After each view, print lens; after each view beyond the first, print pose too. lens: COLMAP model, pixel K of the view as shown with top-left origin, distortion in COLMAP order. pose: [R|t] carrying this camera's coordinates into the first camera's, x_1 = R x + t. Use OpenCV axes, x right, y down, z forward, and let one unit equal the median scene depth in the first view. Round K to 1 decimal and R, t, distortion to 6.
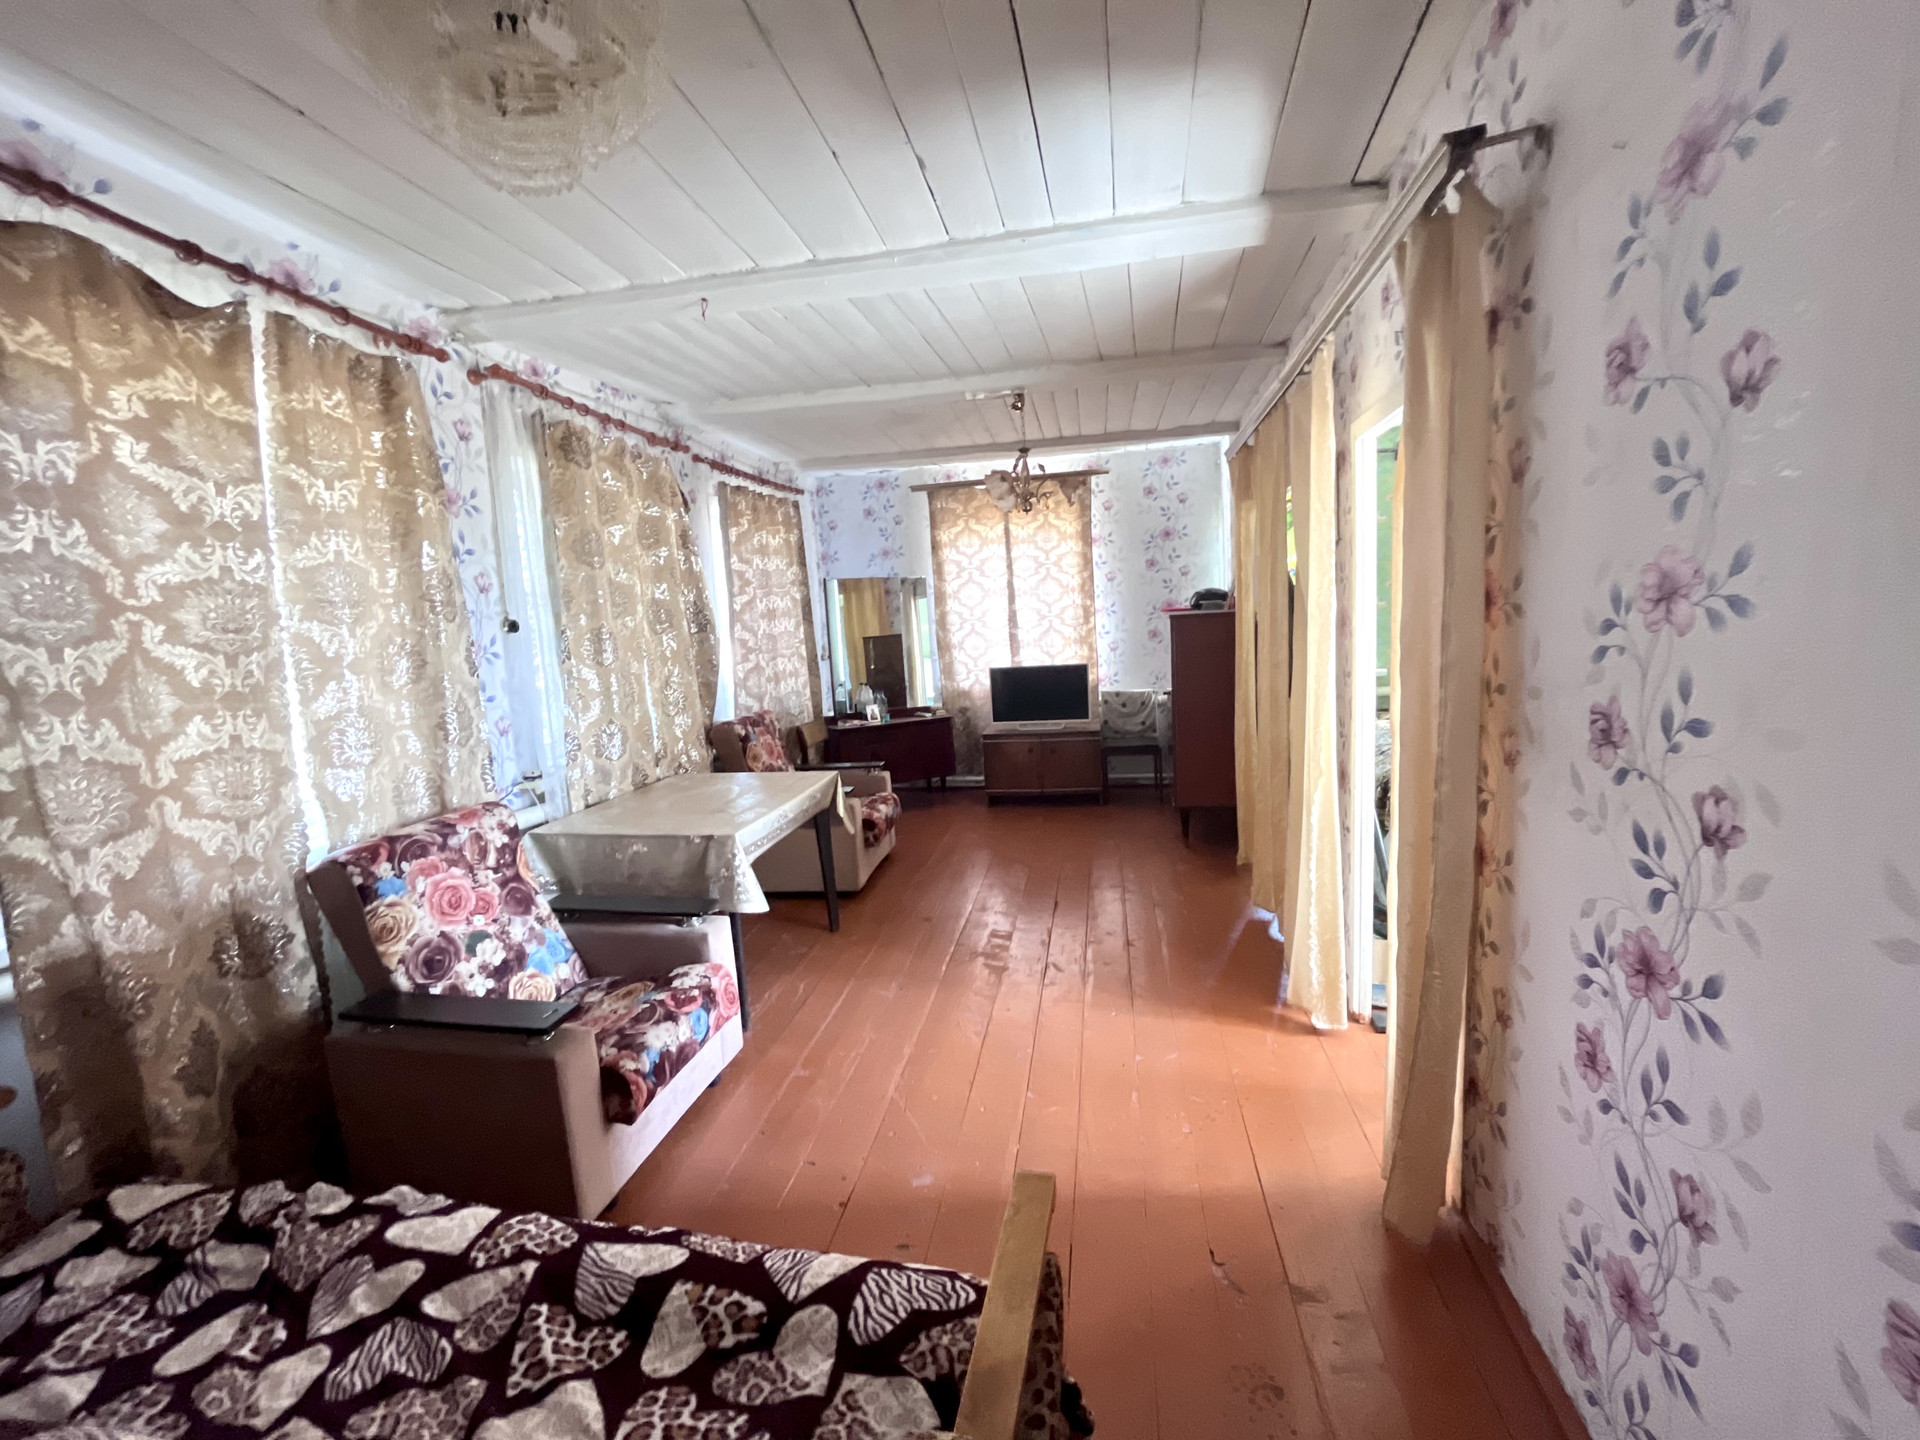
lens RADIAL K [[776.6, 0, 960.8], [0, 776.6, 721.7], [0, 0, 1]] dist [-0.003626, 0.000451]
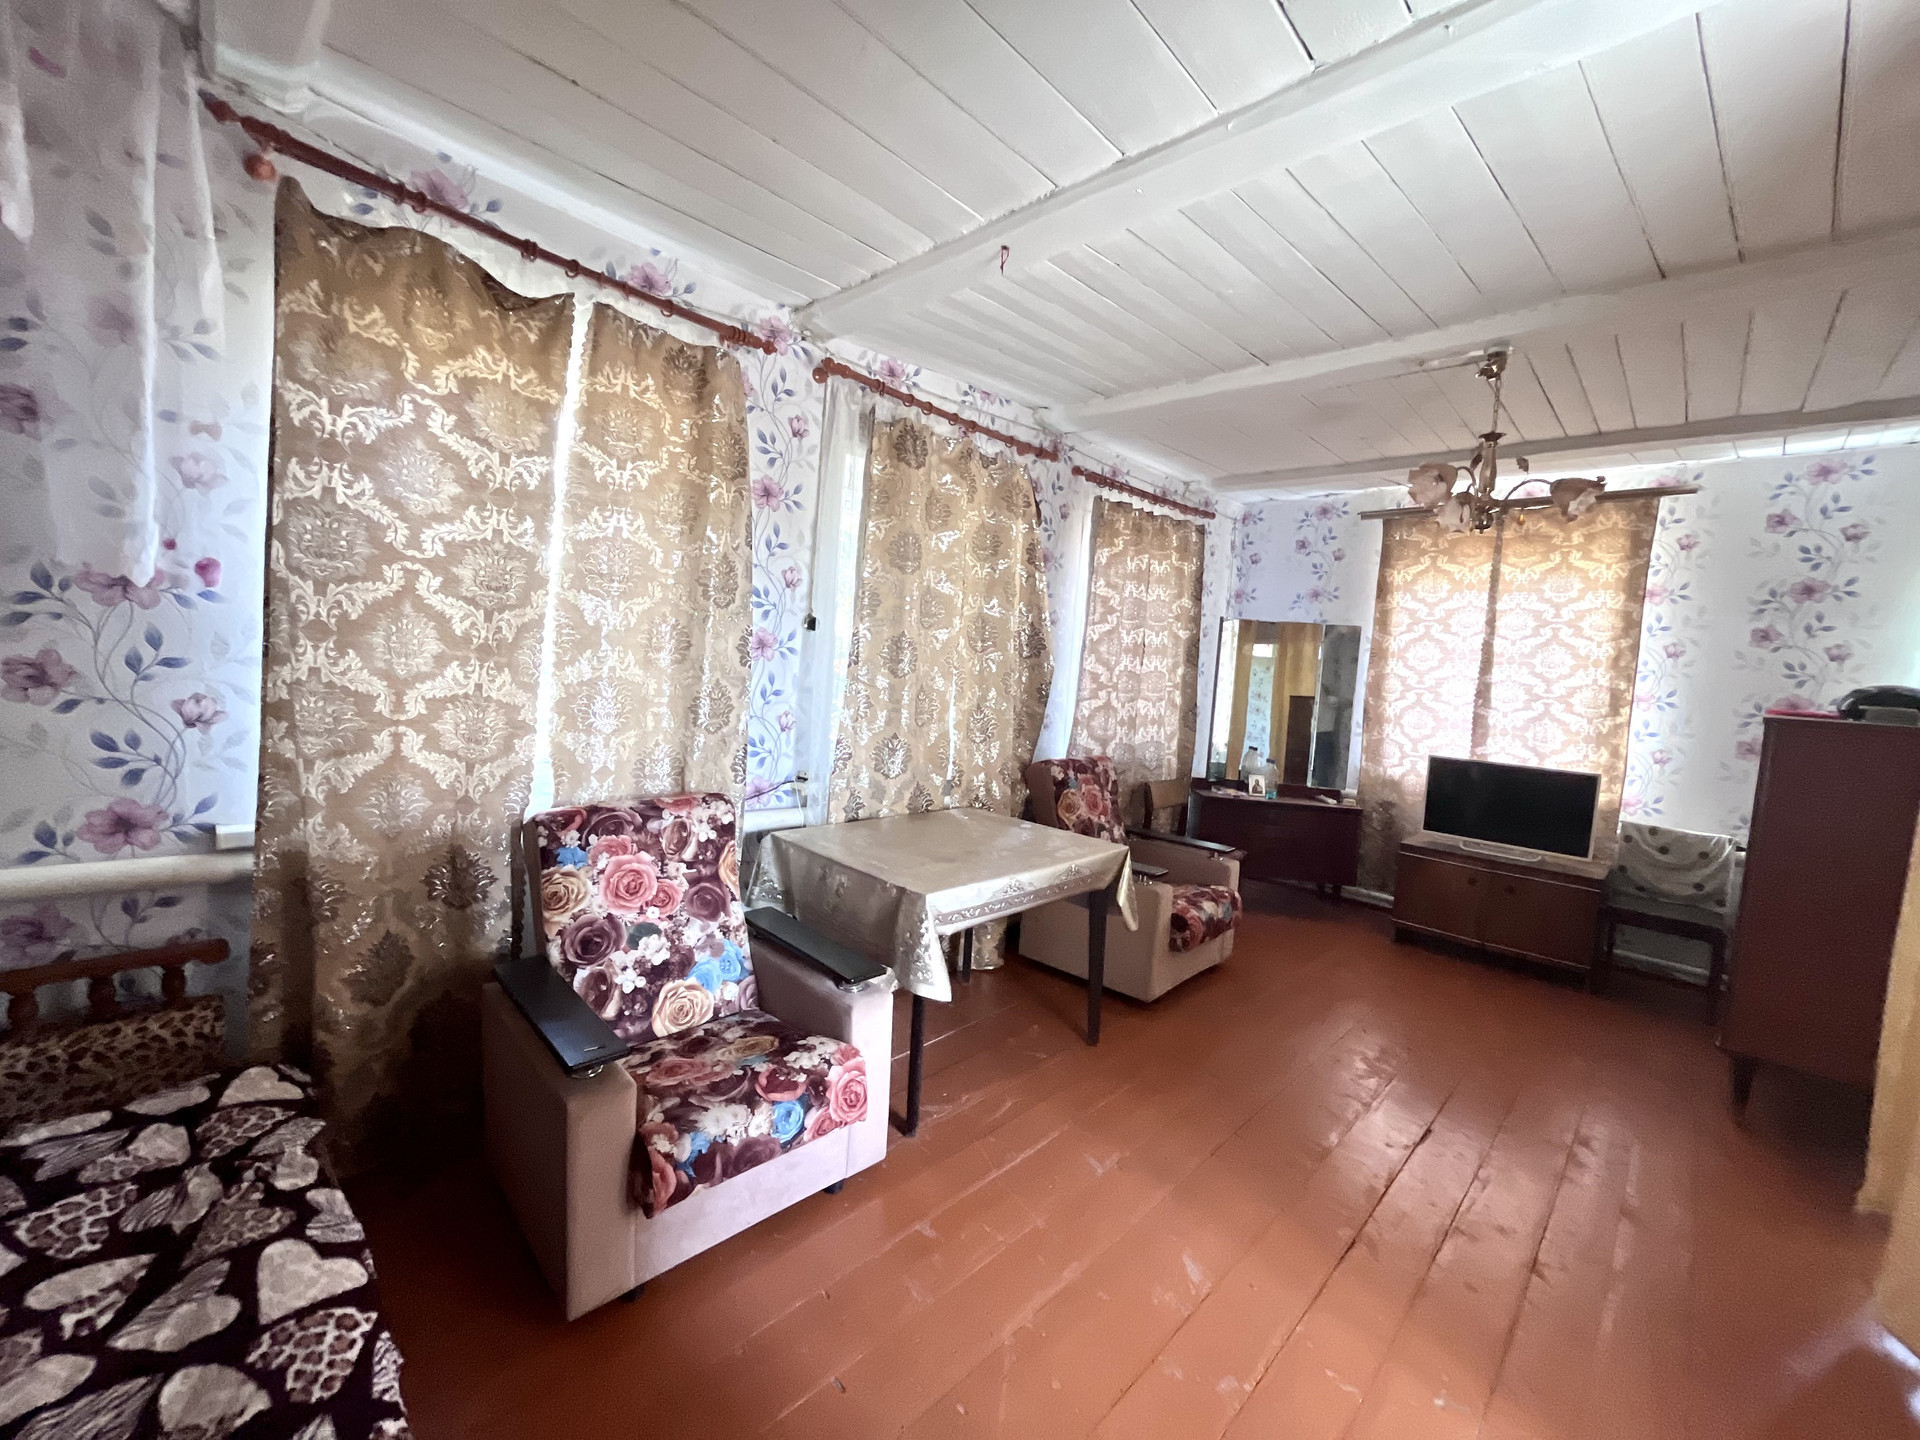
lens RADIAL K [[776.6, 0, 961.2], [0, 776.6, 721.5], [0, 0, 1]] dist [-0.003626, 0.000451]
pose [[0.821444, 0.152851, -0.549424, 0.180270], [-0.185002, 0.982733, -0.003199, -0.042542], [0.539448, 0.104273, 0.835537, 0.379964]]
